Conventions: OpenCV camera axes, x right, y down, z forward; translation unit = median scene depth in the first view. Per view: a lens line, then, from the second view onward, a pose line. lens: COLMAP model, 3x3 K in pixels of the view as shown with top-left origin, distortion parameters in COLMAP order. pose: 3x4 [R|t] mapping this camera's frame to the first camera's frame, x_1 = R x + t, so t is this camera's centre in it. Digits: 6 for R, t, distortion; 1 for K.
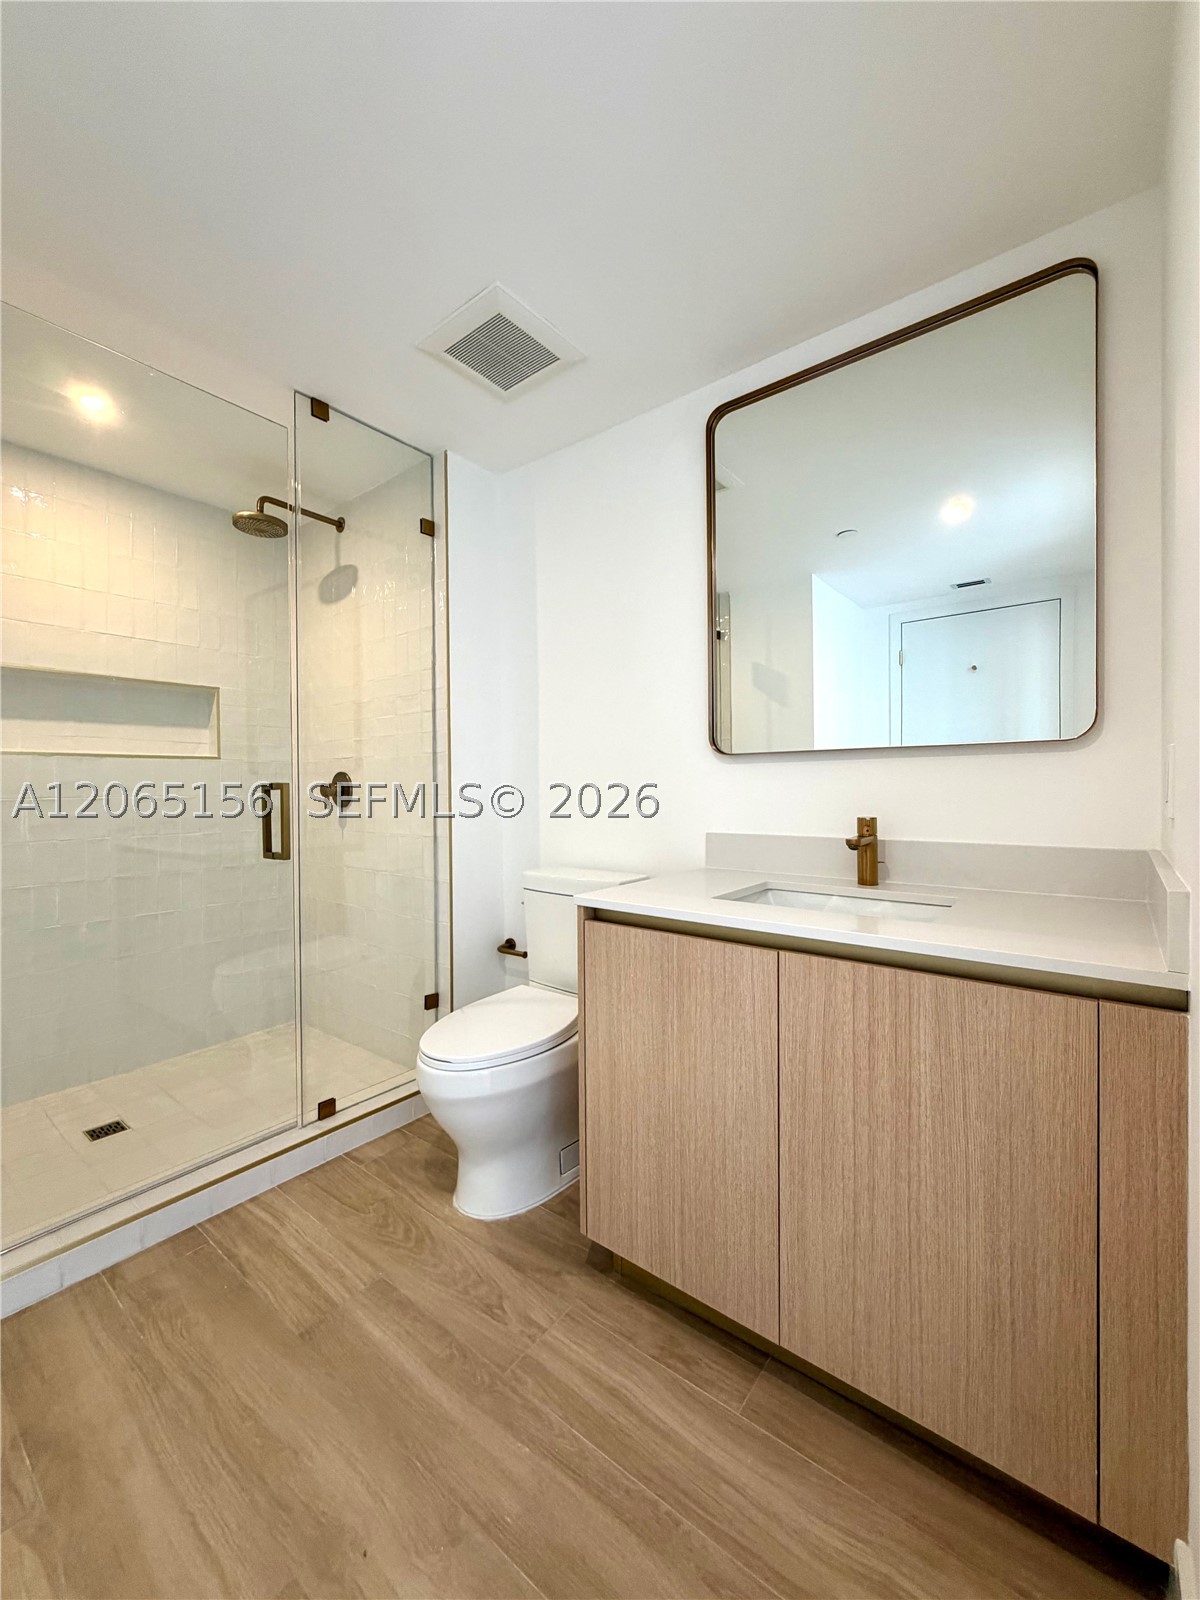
lens RADIAL K [[637.9, 0, 596.1], [0, 637.9, 796.1], [0, 0, 1]] dist [0.000691, 0.000227]
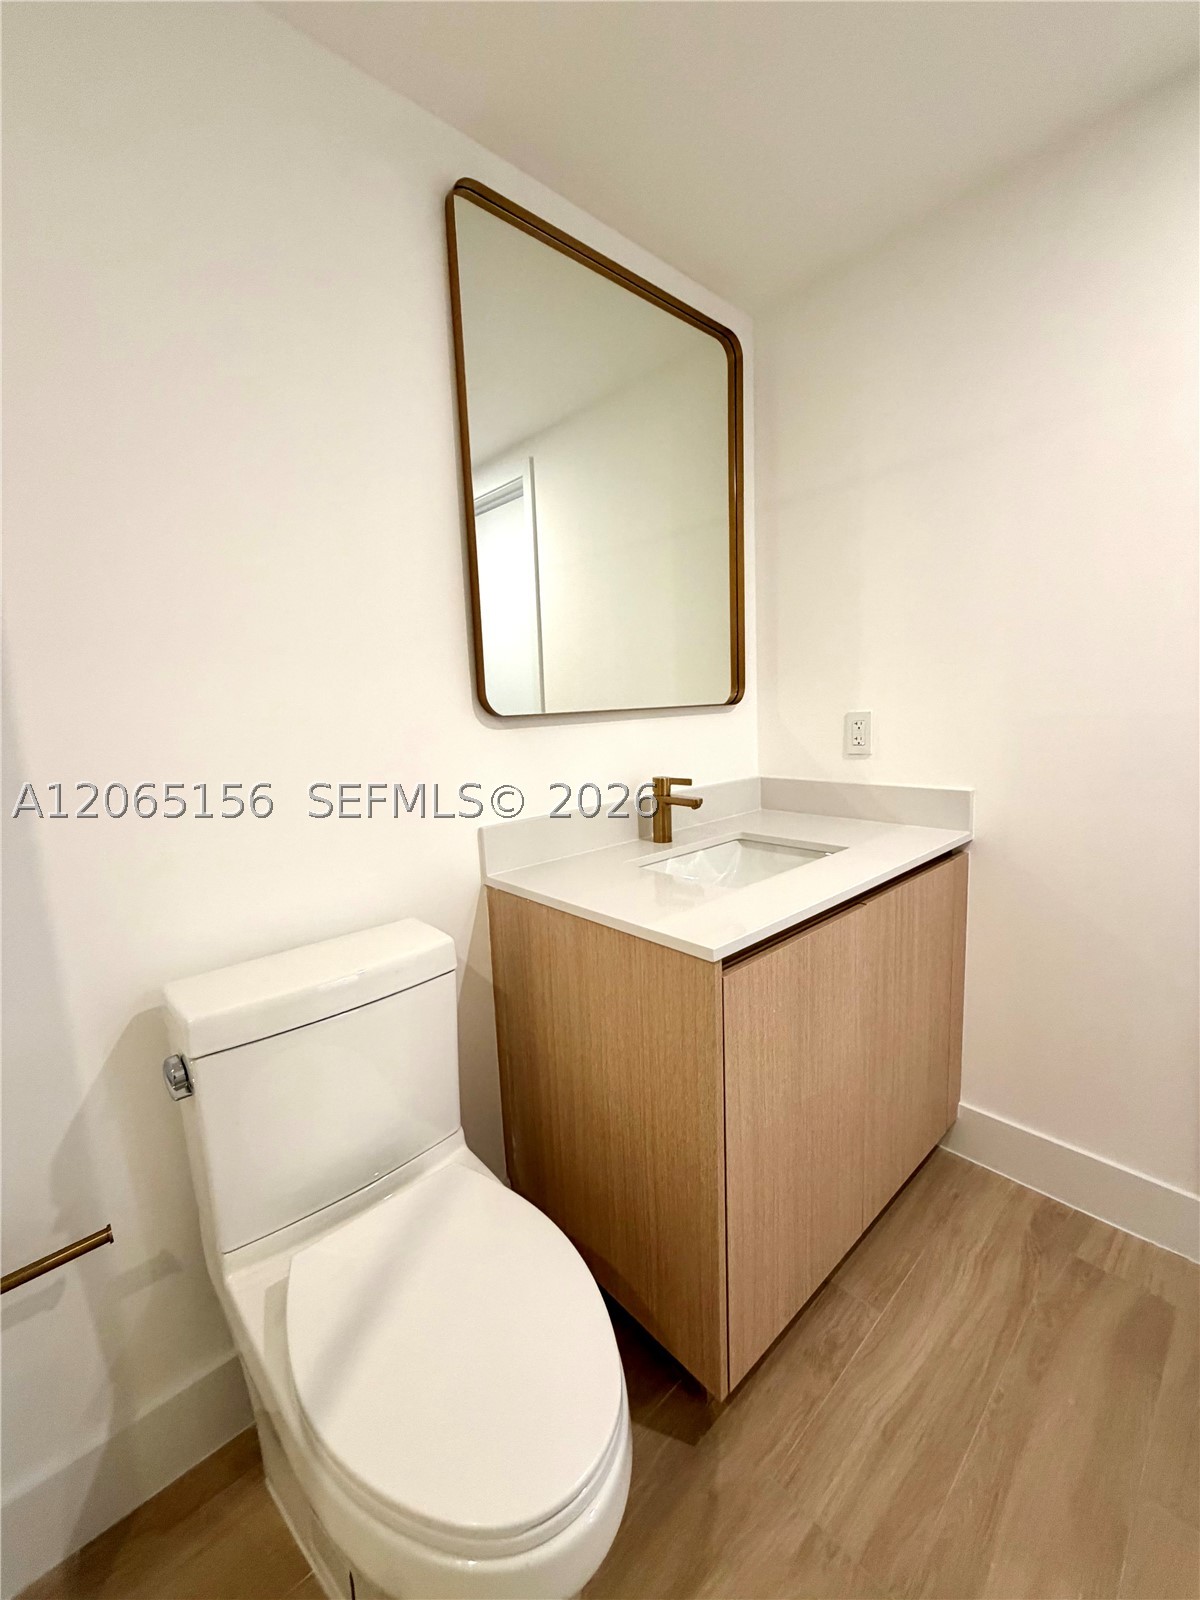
lens RADIAL K [[650.5, 0, 600.0], [0, 650.5, 800.0], [0, 0, 1]] dist [0.001908, 0.000377]
pose [[0.151485, -0.144324, 0.977867, -0.642885], [0.051007, 0.989107, 0.138081, -0.080989], [-0.987143, 0.028961, 0.157196, 0.982865]]
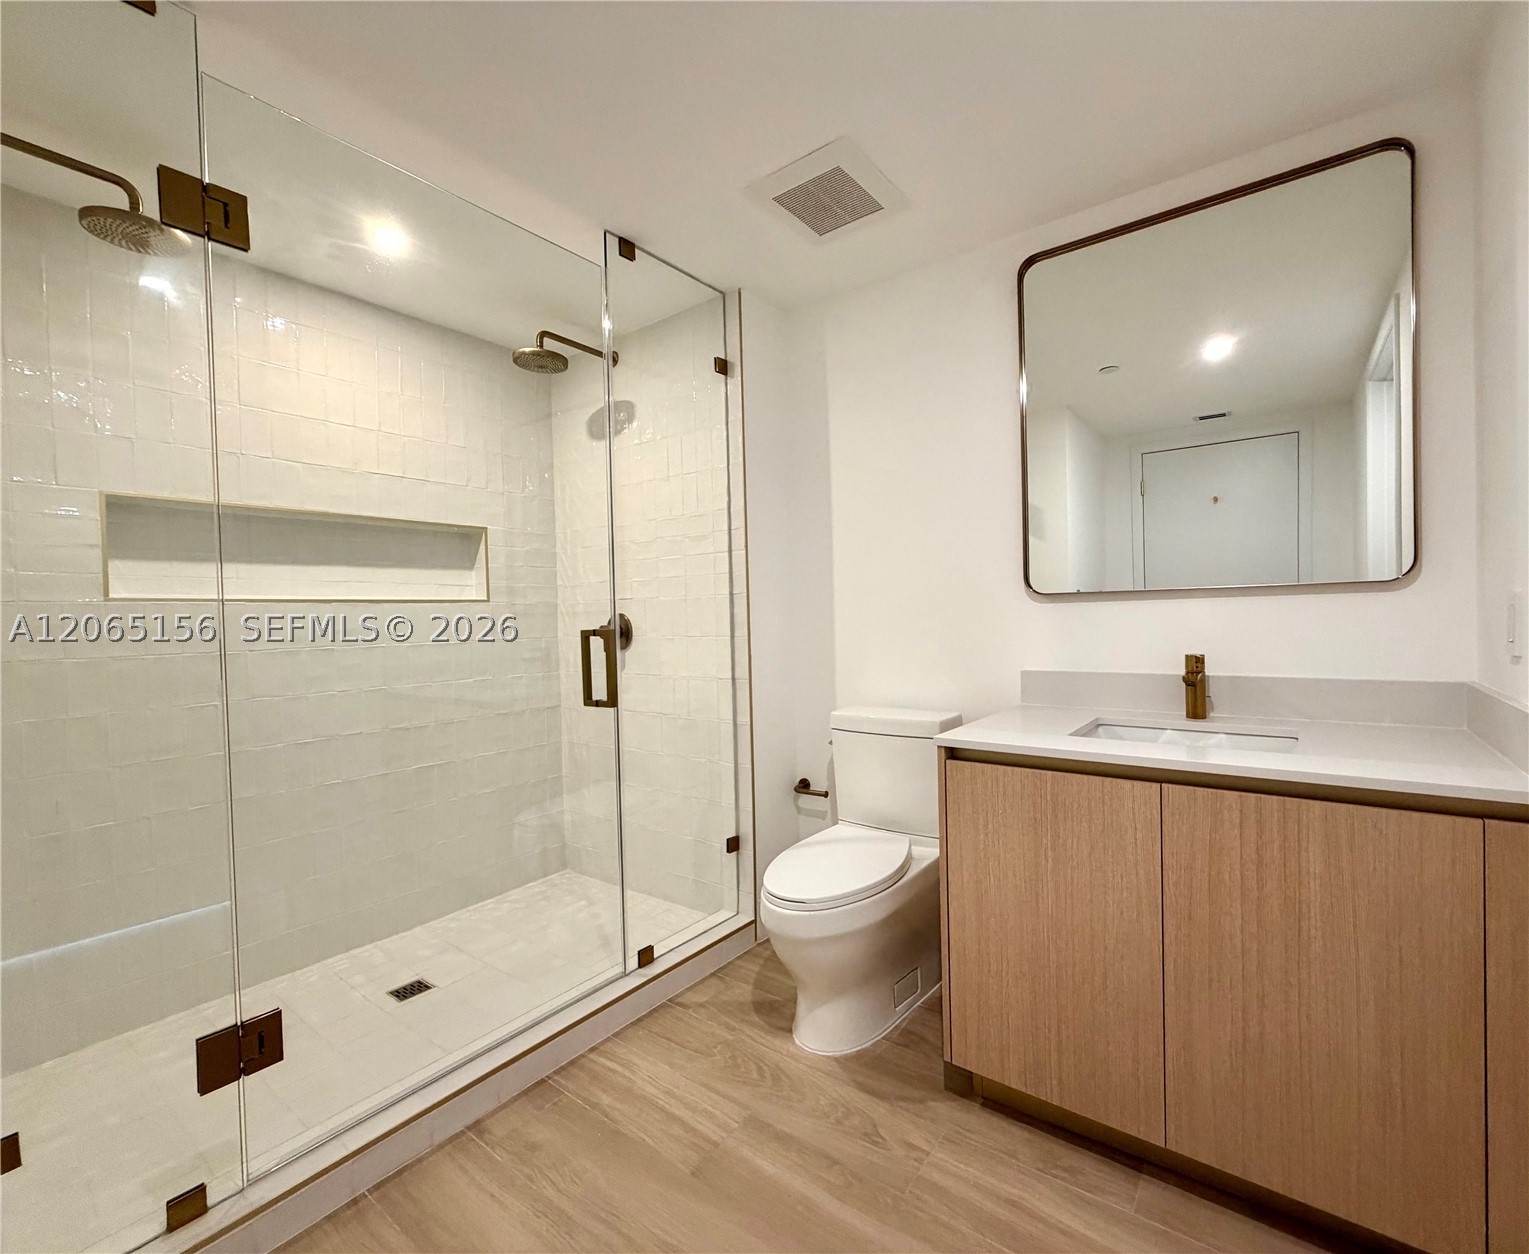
lens RADIAL K [[667.1, 0, 823.3], [0, 667.1, 628.1], [0, 0, 1]] dist [0.001016, -0.000181]
pose [[0.997727, -0.017359, 0.065119, -0.274906], [0.016966, 0.999834, 0.006591, -0.029393], [-0.065223, -0.005472, 0.997856, -0.067136]]
